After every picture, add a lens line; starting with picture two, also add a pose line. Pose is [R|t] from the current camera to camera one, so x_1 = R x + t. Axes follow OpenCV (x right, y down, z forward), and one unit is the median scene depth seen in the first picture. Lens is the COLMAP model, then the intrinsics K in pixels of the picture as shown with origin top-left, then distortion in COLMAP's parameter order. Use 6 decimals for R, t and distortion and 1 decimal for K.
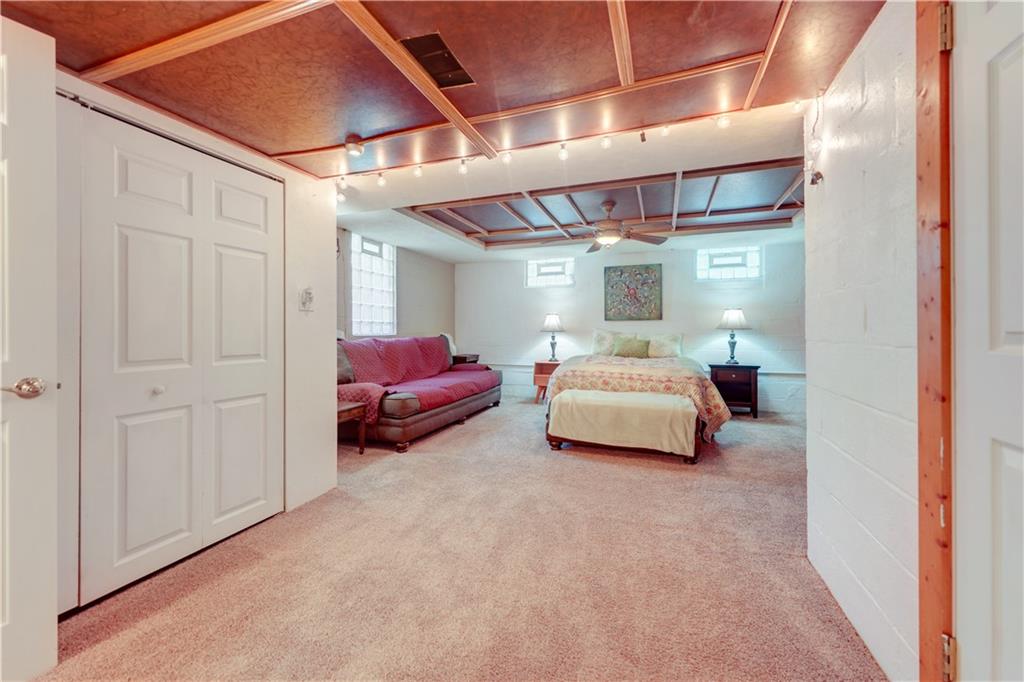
lens RADIAL K [[418.0, 0, 510.6], [0, 418.0, 330.5], [0, 0, 1]] dist [0.045497, 0.000031]
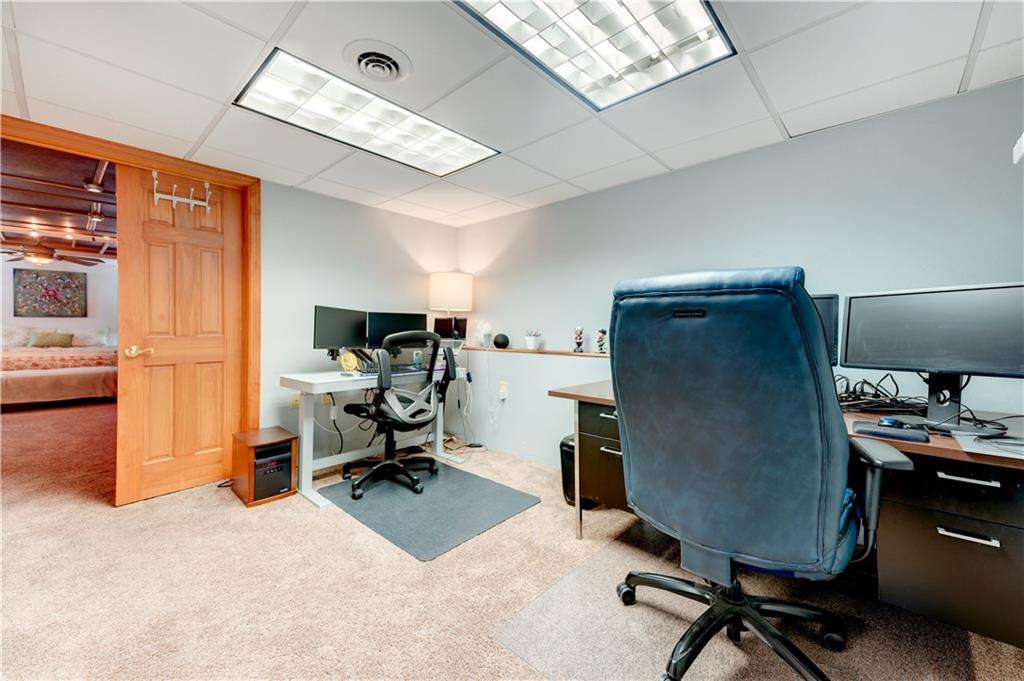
lens RADIAL K [[403.0, 0, 517.9], [0, 403.0, 326.6], [0, 0, 1]] dist [0.023155, -0.000150]
pose [[0.375970, 0.000767, 0.926632, -0.306843], [-0.004144, 0.999991, 0.000854, -0.003873], [-0.926623, -0.004161, 0.375969, -0.675321]]
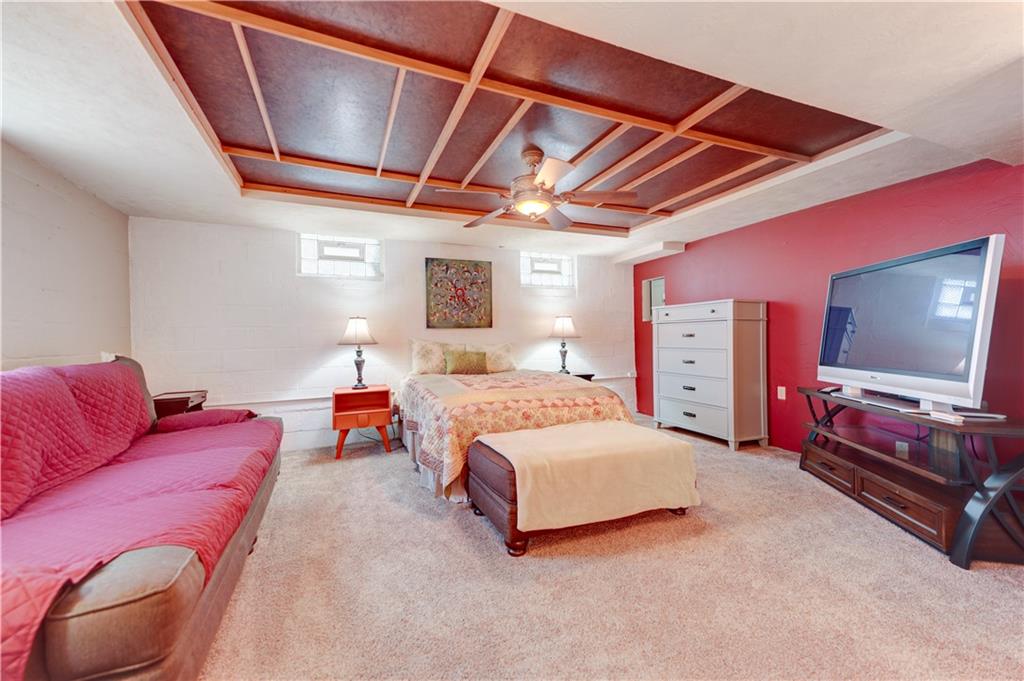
lens RADIAL K [[400.7, 0, 506.9], [0, 400.7, 336.7], [0, 0, 1]] dist [0.068121, 0.000033]
pose [[0.731351, -0.007801, 0.681957, -0.174624], [0.016665, 0.999840, -0.006434, -0.001422], [-0.681798, 0.016071, 0.731364, 0.385522]]
